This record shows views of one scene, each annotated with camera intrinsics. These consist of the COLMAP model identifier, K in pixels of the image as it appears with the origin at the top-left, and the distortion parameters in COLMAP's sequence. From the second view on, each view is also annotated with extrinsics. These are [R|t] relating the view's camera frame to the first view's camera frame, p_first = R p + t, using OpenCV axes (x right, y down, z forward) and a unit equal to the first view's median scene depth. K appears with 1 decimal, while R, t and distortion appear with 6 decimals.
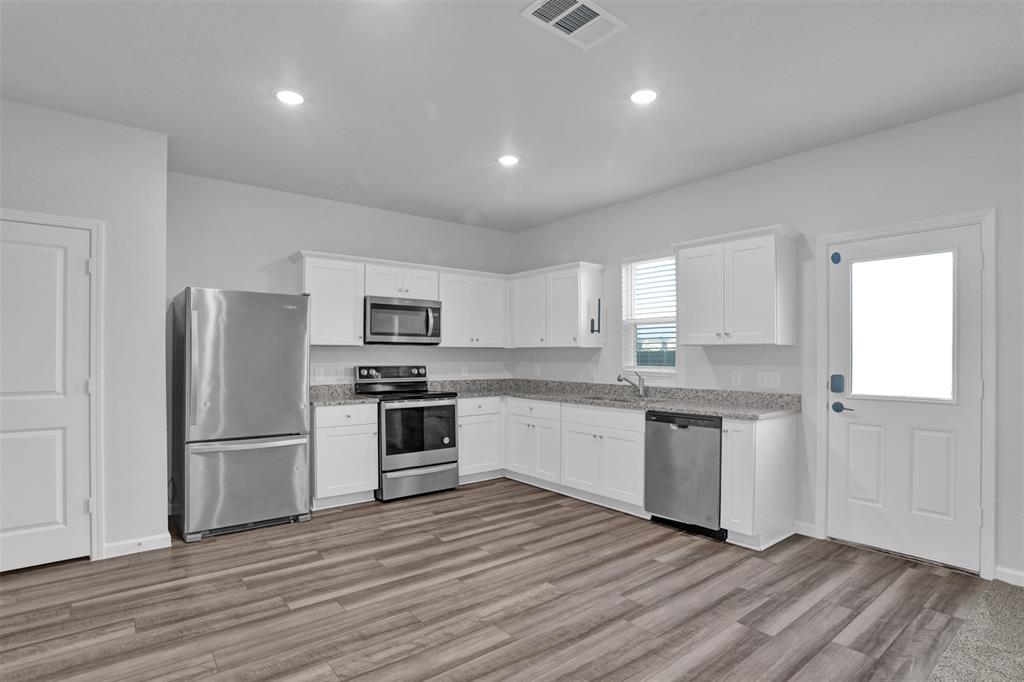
lens RADIAL K [[504.2, 0, 512.7], [0, 504.2, 351.2], [0, 0, 1]] dist [-0.105933, 0.053001]
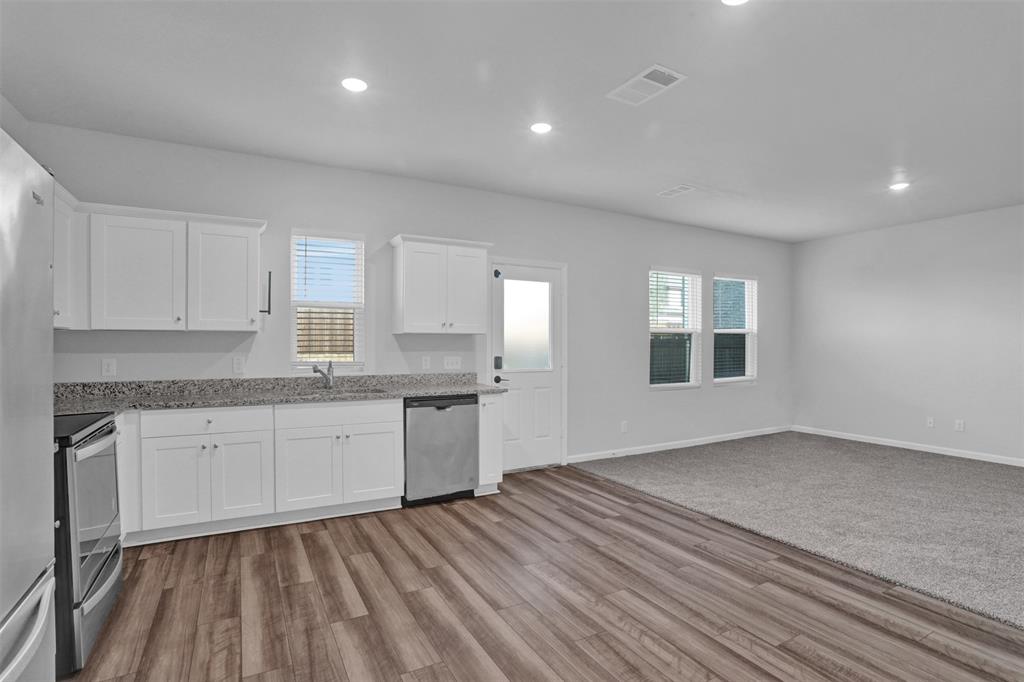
lens RADIAL K [[517.0, 0, 512.0], [0, 517.0, 341.0], [0, 0, 1]] dist [-0.051416, 0.000681]
pose [[0.174945, 0.001336, 0.984577, -0.792052], [-0.010124, 0.999949, 0.000442, 0.002230], [-0.984526, -0.010045, 0.174950, 0.681729]]
